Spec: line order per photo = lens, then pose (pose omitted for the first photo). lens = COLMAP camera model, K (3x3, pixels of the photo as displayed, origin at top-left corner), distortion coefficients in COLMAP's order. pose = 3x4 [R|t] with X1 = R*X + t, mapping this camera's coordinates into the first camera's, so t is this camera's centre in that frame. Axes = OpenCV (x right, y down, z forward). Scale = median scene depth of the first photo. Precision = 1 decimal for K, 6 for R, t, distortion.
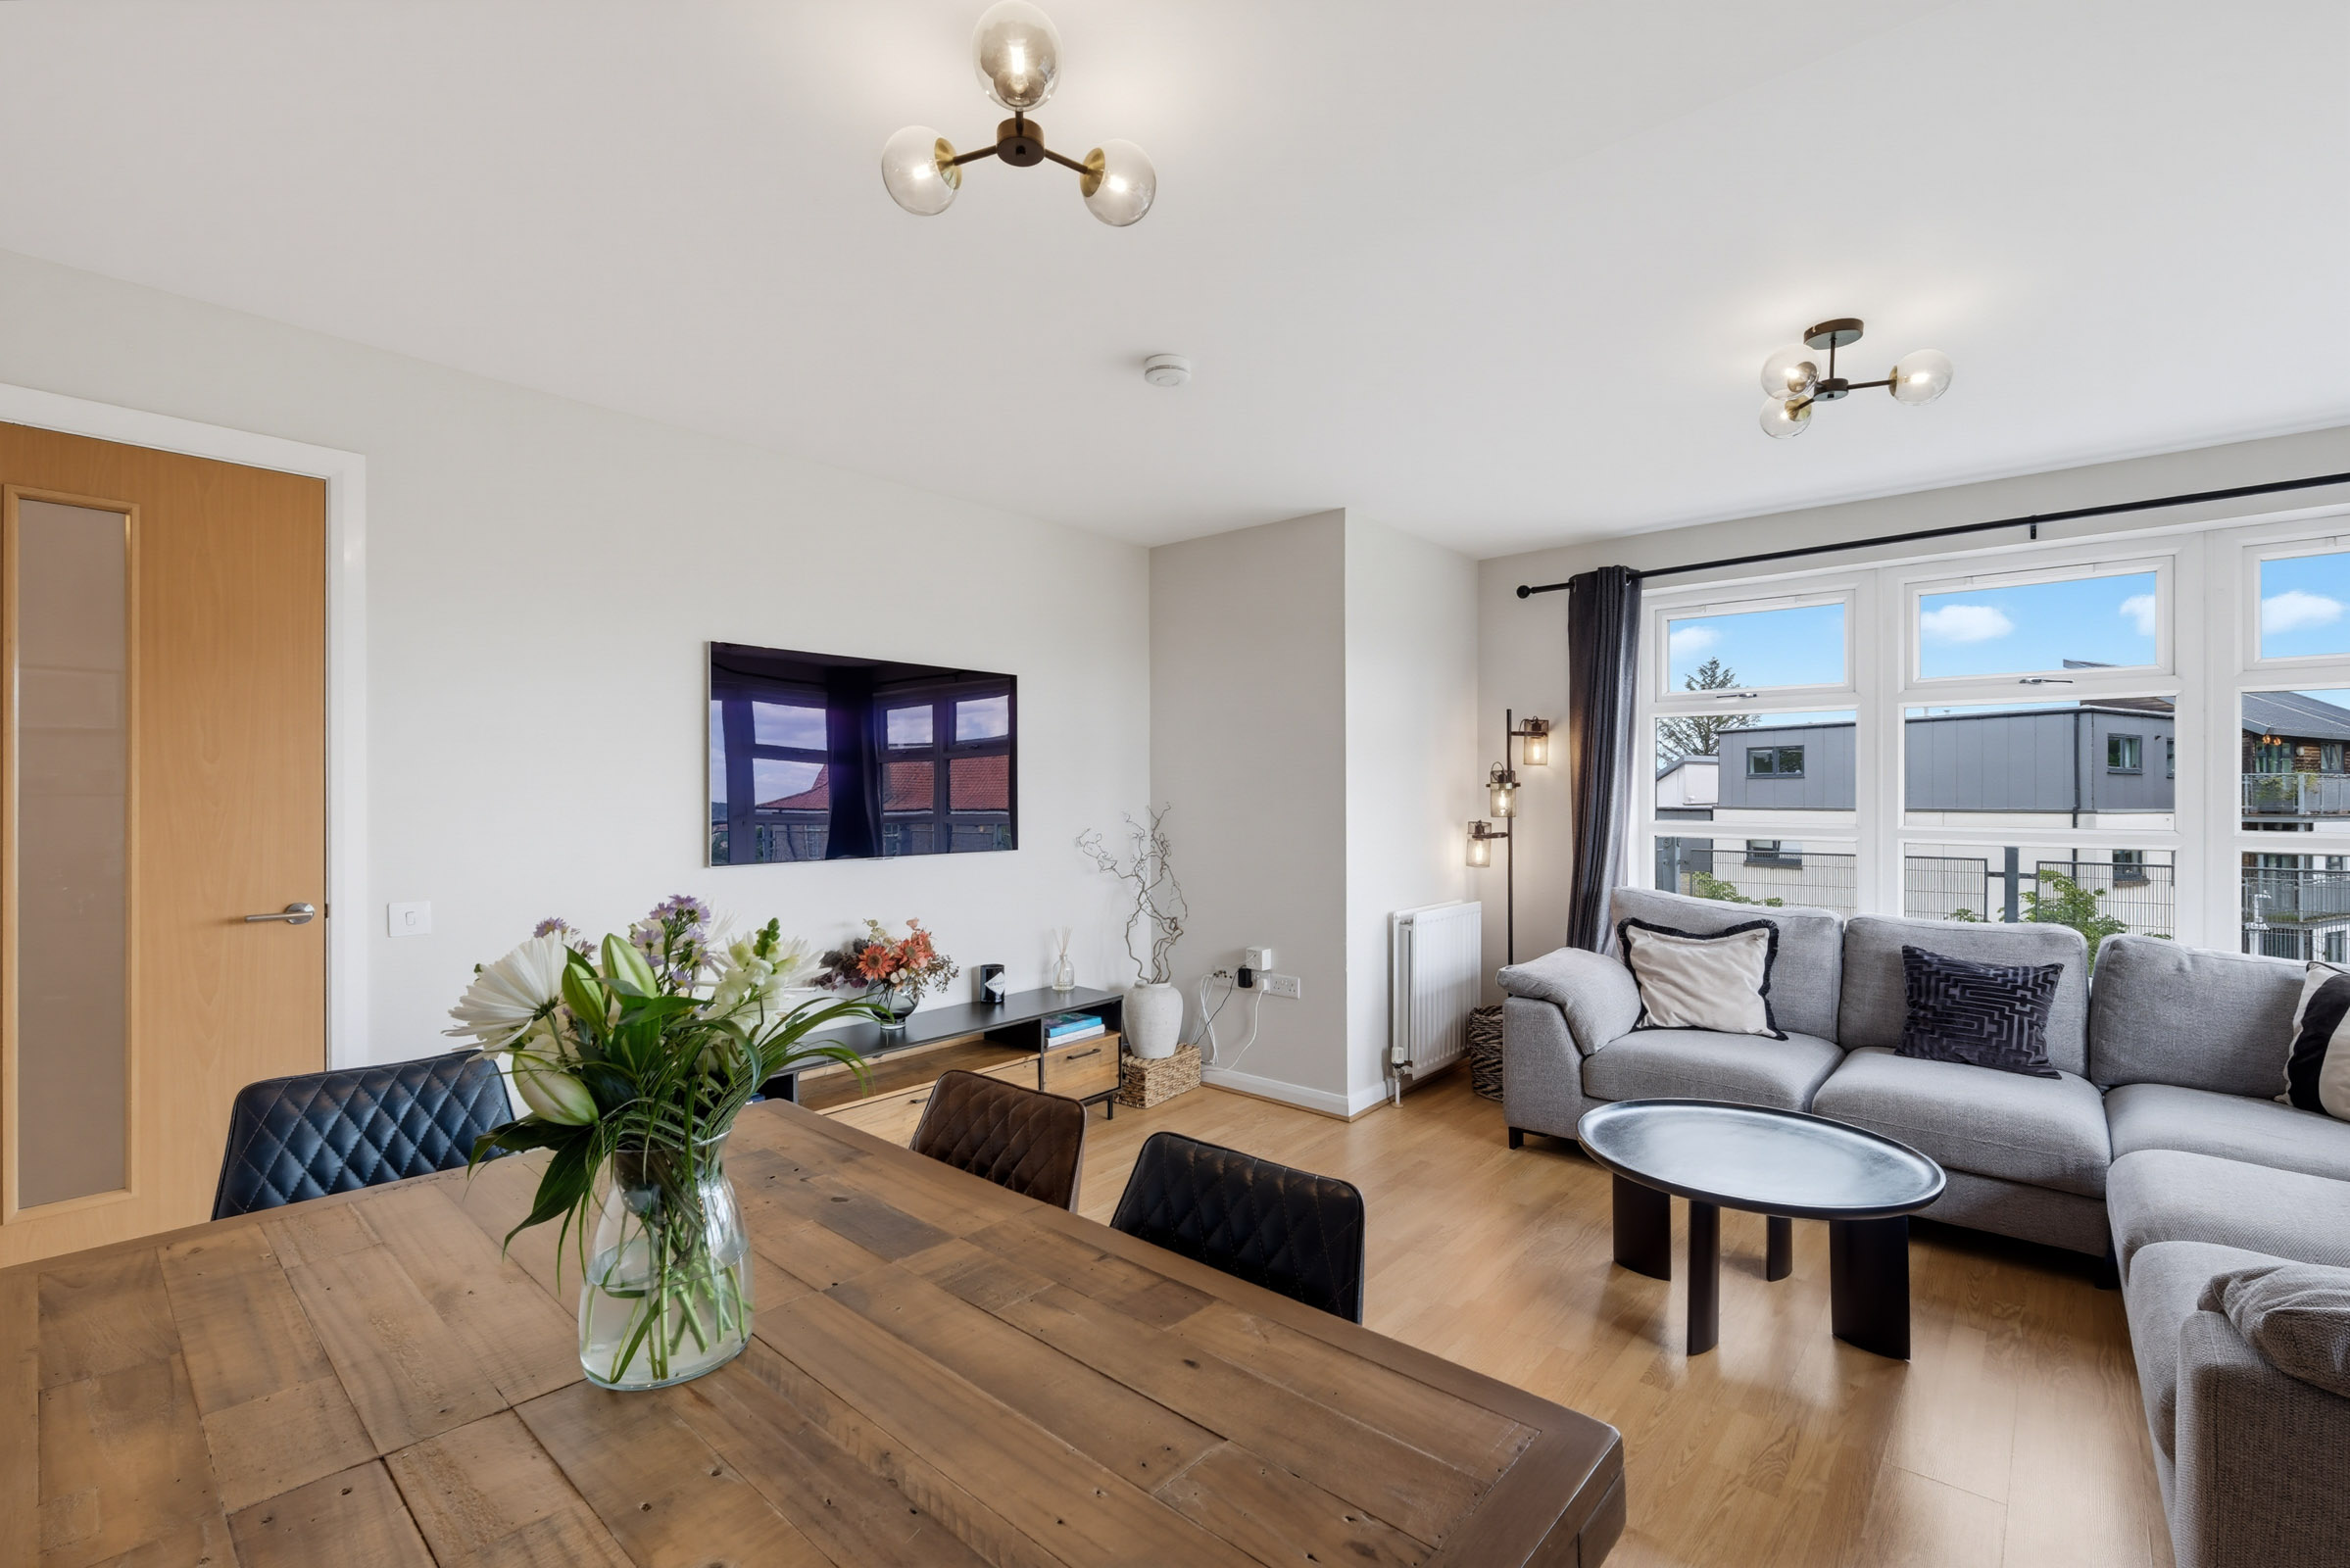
lens RADIAL K [[1020.1, 0, 1171.6], [0, 1020.1, 788.0], [0, 0, 1]] dist [-0.000842, -0.000401]
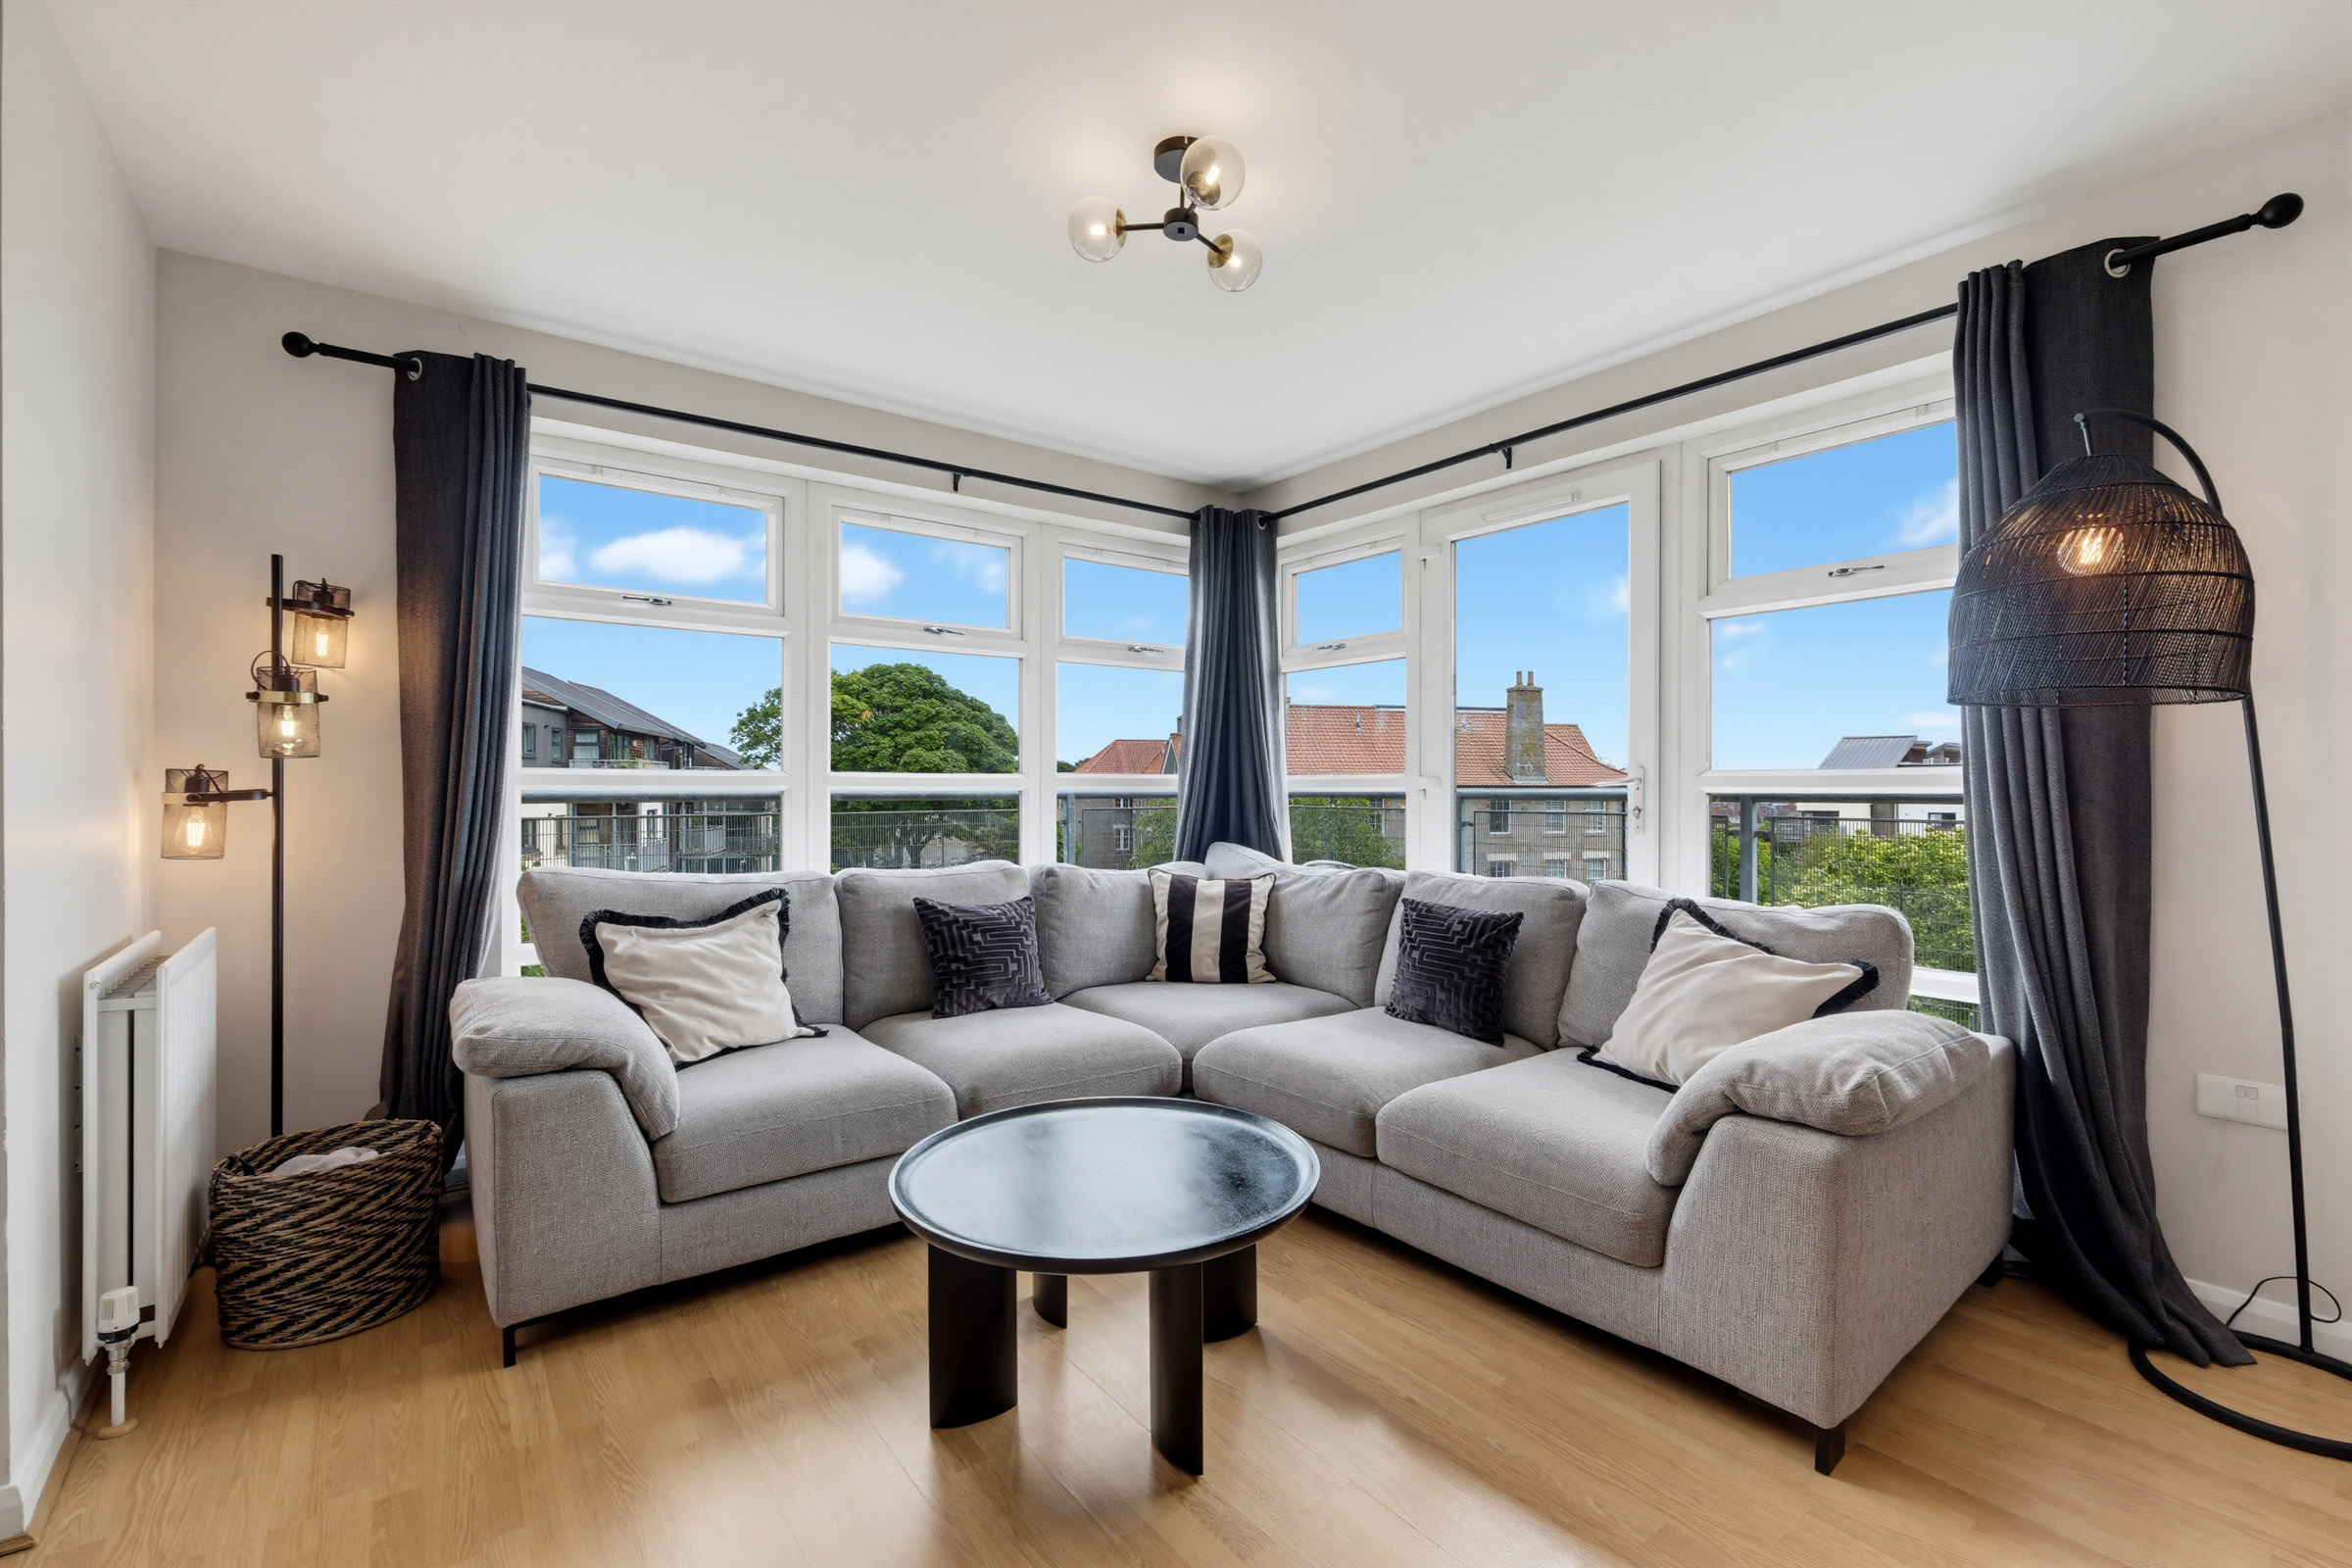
lens RADIAL K [[1020.9, 0, 1163.5], [0, 1020.9, 788.6], [0, 0, 1]] dist [-0.000842, -0.000401]
pose [[0.205624, -0.005721, 0.978614, -0.114827], [-0.007330, 0.999946, 0.007386, 0.044804], [-0.978604, -0.008692, 0.205571, 0.549117]]
